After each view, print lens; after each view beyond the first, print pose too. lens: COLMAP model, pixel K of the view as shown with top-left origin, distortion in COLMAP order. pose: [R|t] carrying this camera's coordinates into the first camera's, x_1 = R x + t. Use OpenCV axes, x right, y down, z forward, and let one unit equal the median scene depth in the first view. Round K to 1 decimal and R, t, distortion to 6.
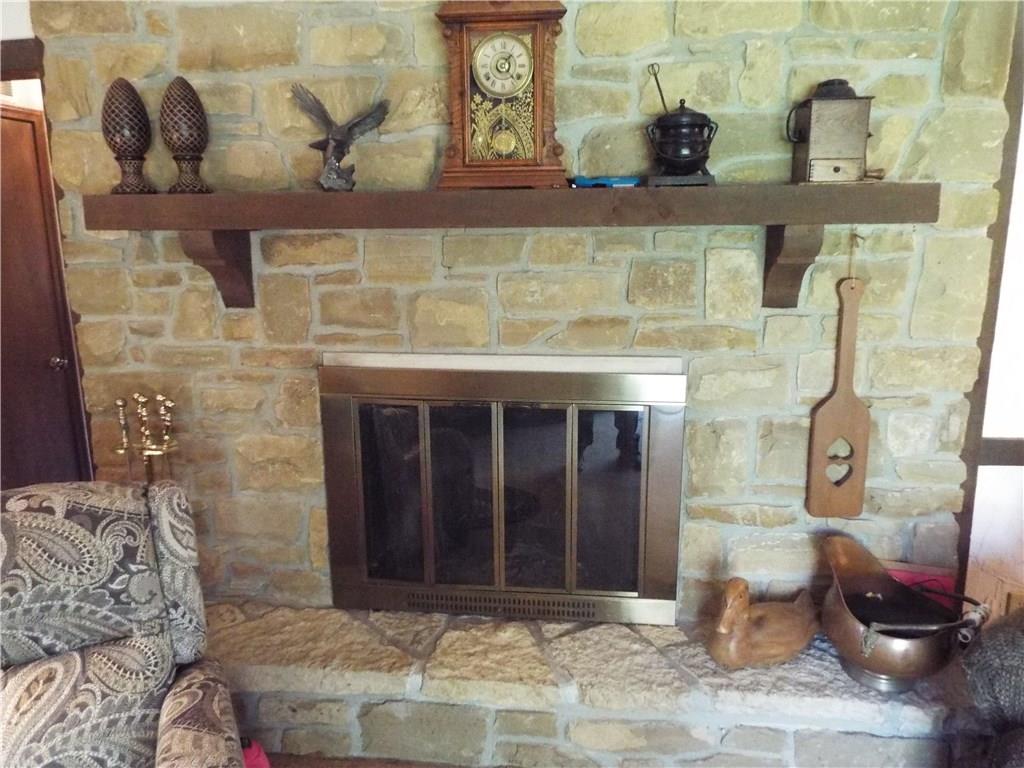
lens RADIAL K [[747.3, 0, 520.3], [0, 747.3, 388.0], [0, 0, 1]] dist [-0.007145, 0.003919]
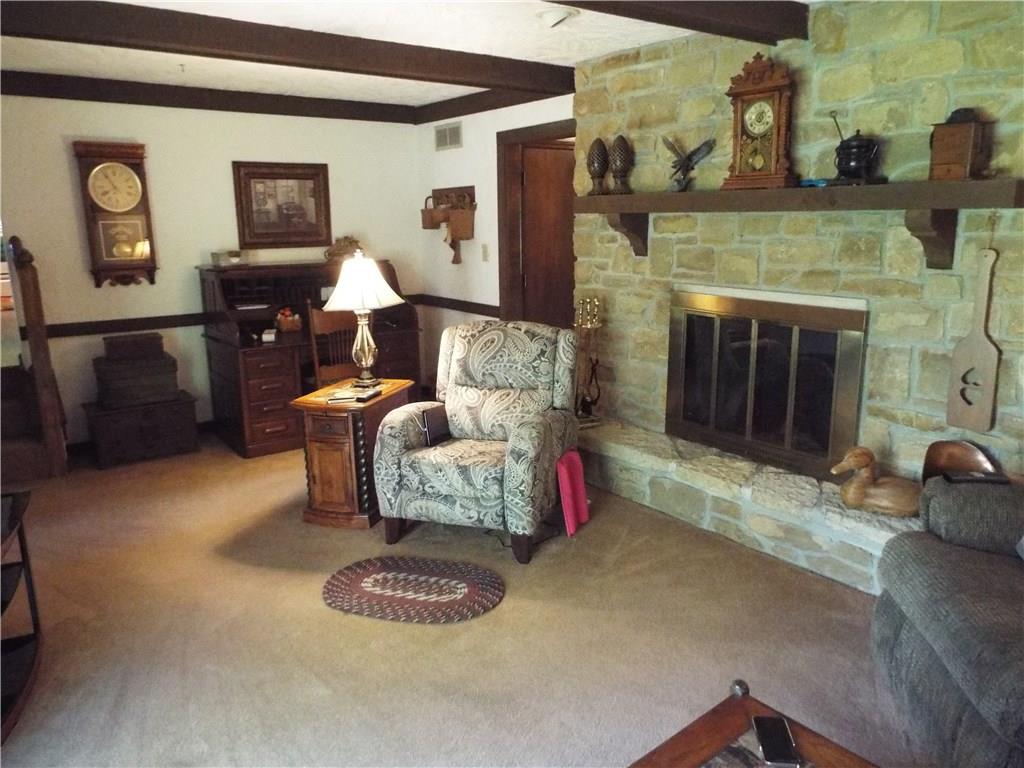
lens RADIAL K [[747.3, 0, 512.2], [0, 747.3, 381.9], [0, 0, 1]] dist [-0.007145, 0.003919]
pose [[0.686698, 0.157906, -0.709585, 0.805530], [-0.145822, 0.986204, 0.078344, 0.105764], [0.712167, 0.049674, 0.700251, -0.521416]]
